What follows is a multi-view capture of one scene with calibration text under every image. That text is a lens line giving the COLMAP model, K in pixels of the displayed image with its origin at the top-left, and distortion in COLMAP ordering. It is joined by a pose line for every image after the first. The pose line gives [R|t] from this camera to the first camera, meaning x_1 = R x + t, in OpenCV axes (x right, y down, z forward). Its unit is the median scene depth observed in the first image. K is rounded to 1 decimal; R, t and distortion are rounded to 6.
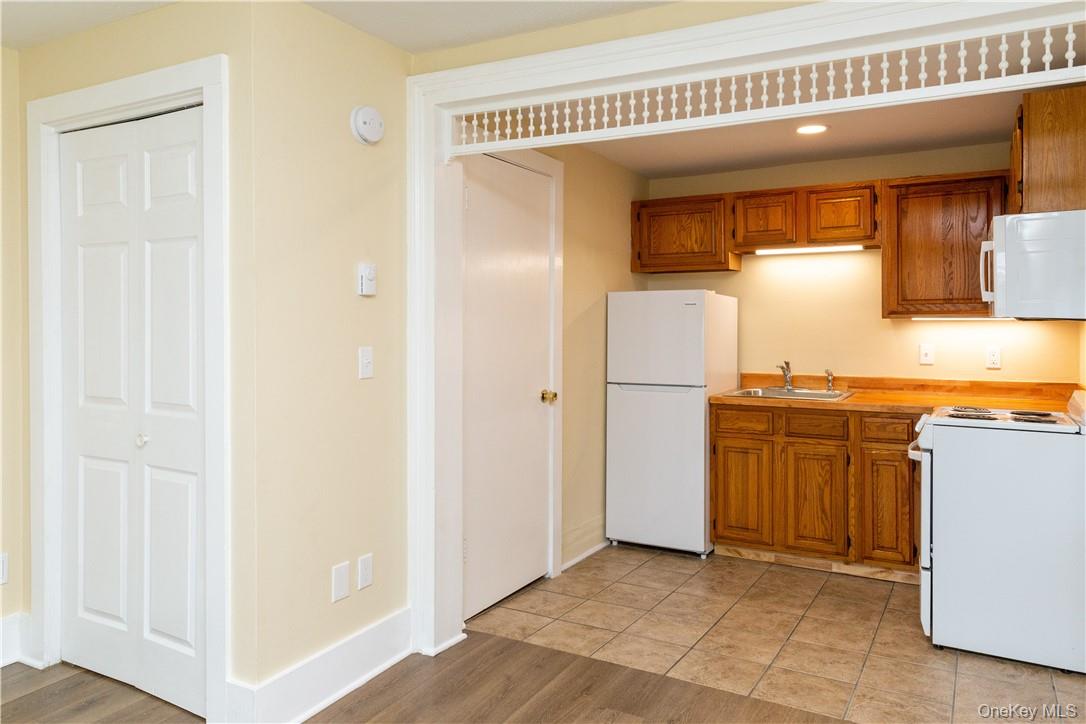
lens RADIAL K [[769.6, 0, 542.0], [0, 769.6, 306.5], [0, 0, 1]] dist [0.013993, -0.009073]
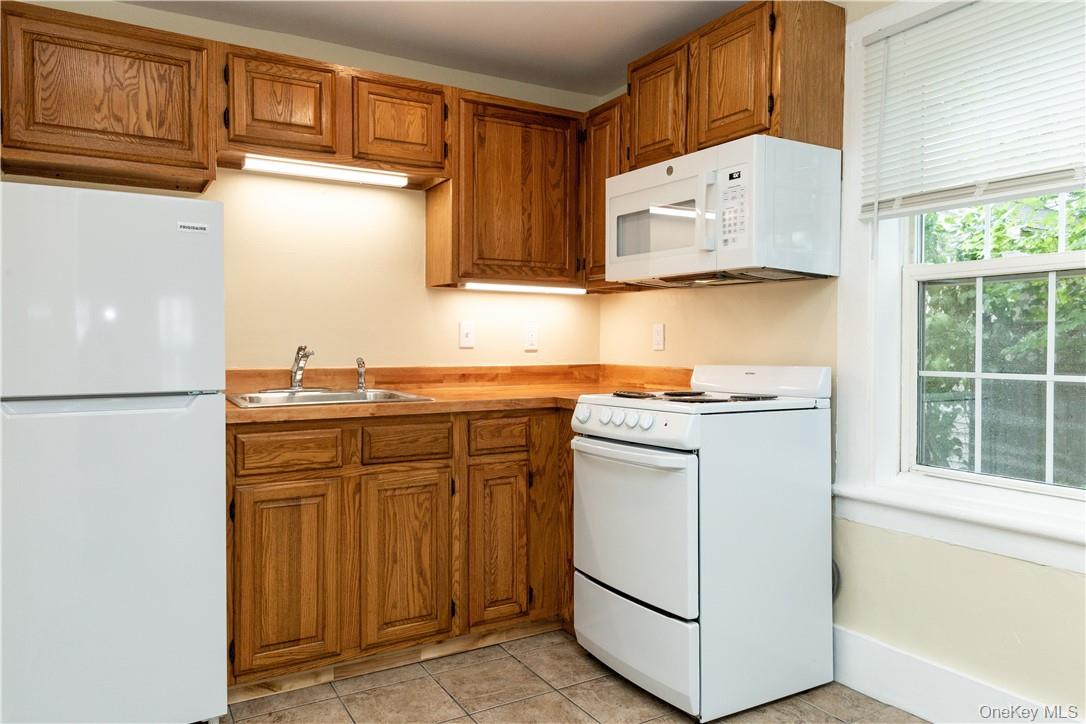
lens RADIAL K [[729.7, 0, 546.8], [0, 729.7, 351.8], [0, 0, 1]] dist [0.006468, 0.000247]
pose [[0.500430, -0.010561, 0.865713, -0.110432], [-0.024057, 0.999370, 0.026098, 0.065122], [-0.865443, -0.033887, 0.499860, 0.631592]]
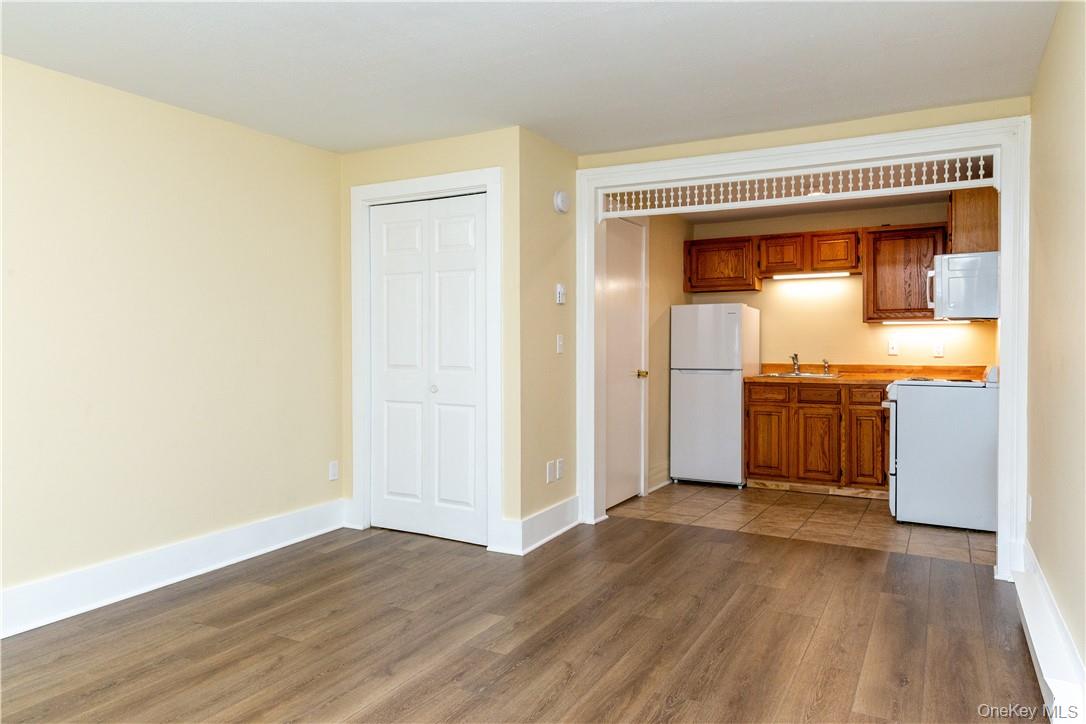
lens RADIAL K [[729.7, 0, 539.0], [0, 729.7, 332.1], [0, 0, 1]] dist [0.006468, 0.000247]
pose [[0.999929, -0.001218, 0.011857, -0.204353], [0.001149, 0.999982, 0.005824, 0.026288], [-0.011864, -0.005810, 0.999913, -0.406695]]
